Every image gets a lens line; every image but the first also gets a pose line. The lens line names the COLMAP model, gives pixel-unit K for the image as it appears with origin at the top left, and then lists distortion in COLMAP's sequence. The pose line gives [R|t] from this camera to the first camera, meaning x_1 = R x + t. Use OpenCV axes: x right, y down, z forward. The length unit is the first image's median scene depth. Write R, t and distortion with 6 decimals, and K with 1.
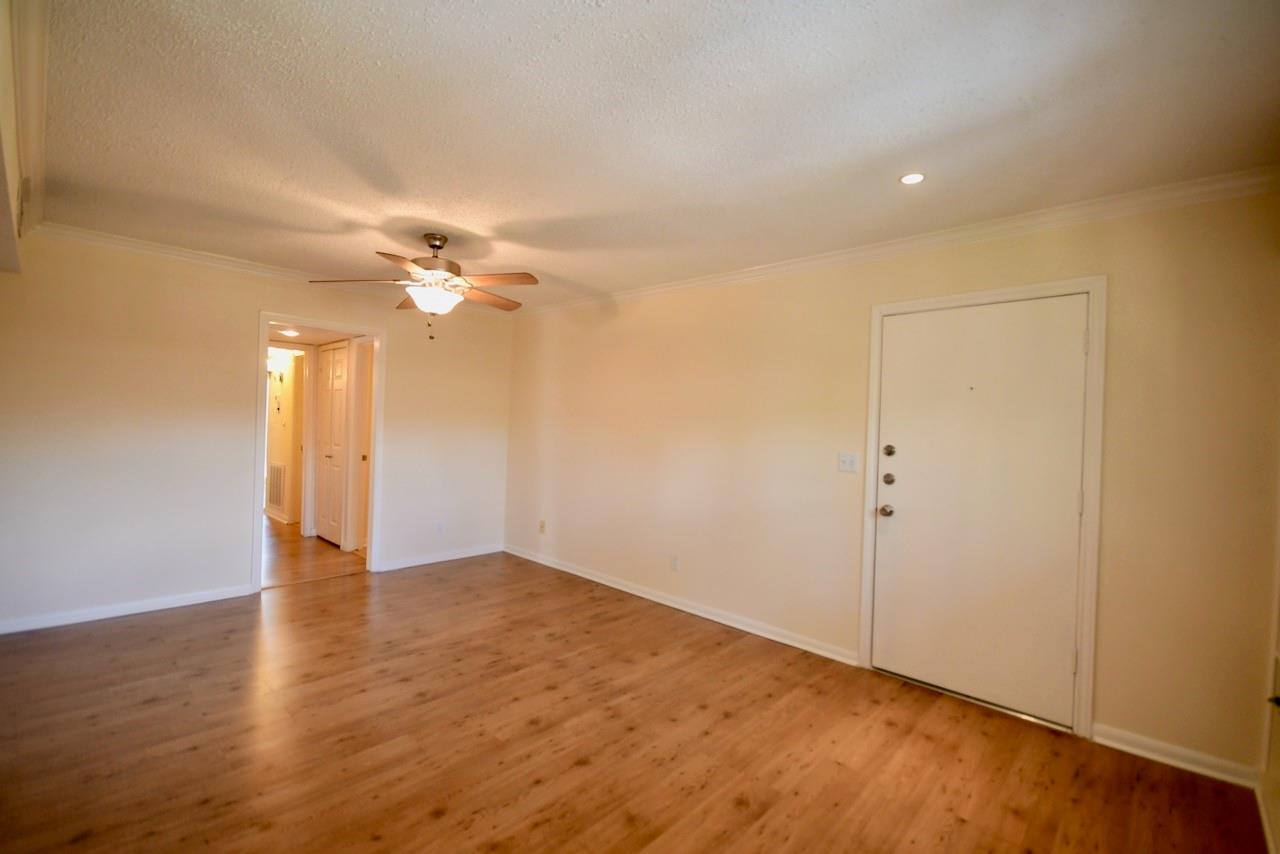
lens RADIAL K [[576.9, 0, 640.0], [0, 576.9, 427.0], [0, 0, 1]] dist [0.000306, 0.000104]
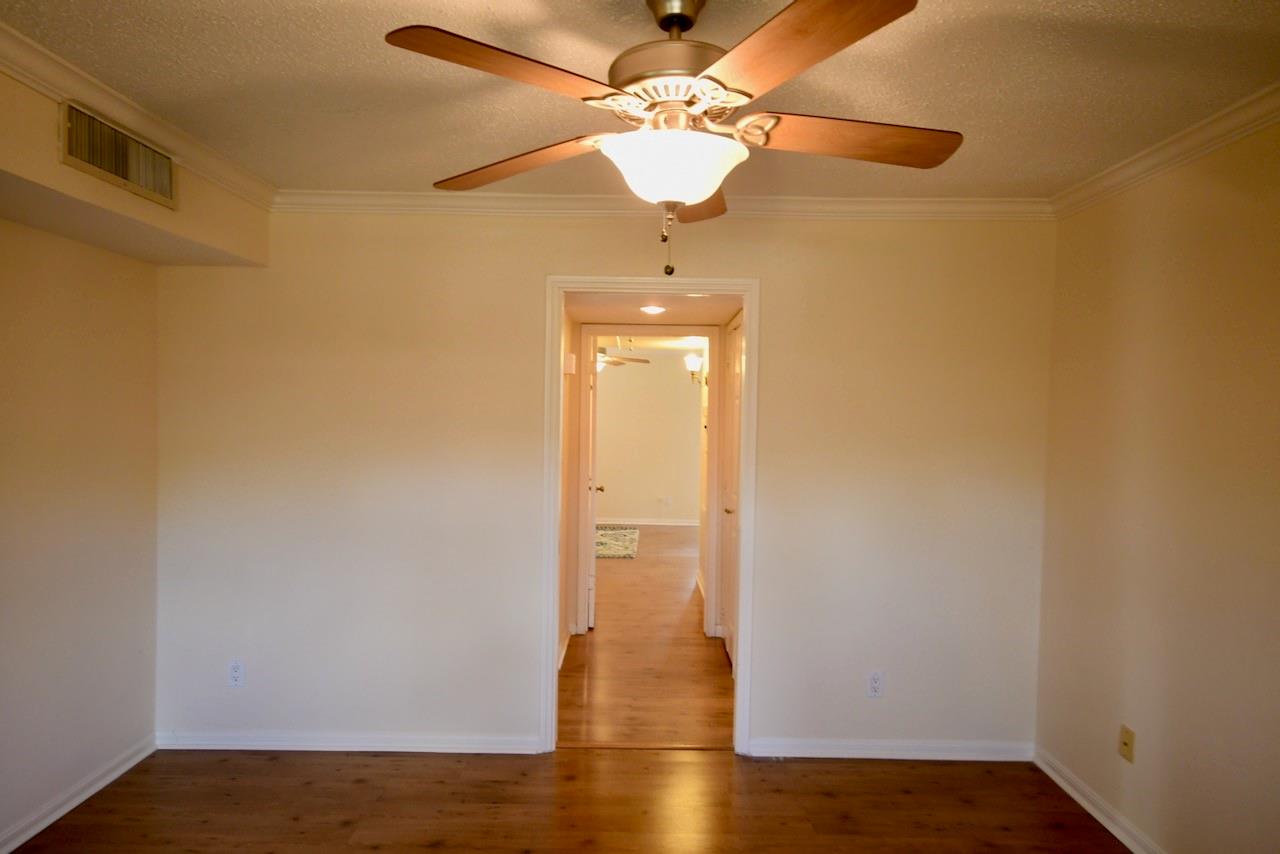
lens RADIAL K [[790.8, 0, 640.0], [0, 790.8, 427.0], [0, 0, 1]] dist [0.030736, 0.000448]
pose [[0.680691, -0.006199, -0.732545, 0.001042], [0.003224, 0.999980, -0.005466, -0.041906], [0.732564, 0.001359, 0.680697, 0.522337]]
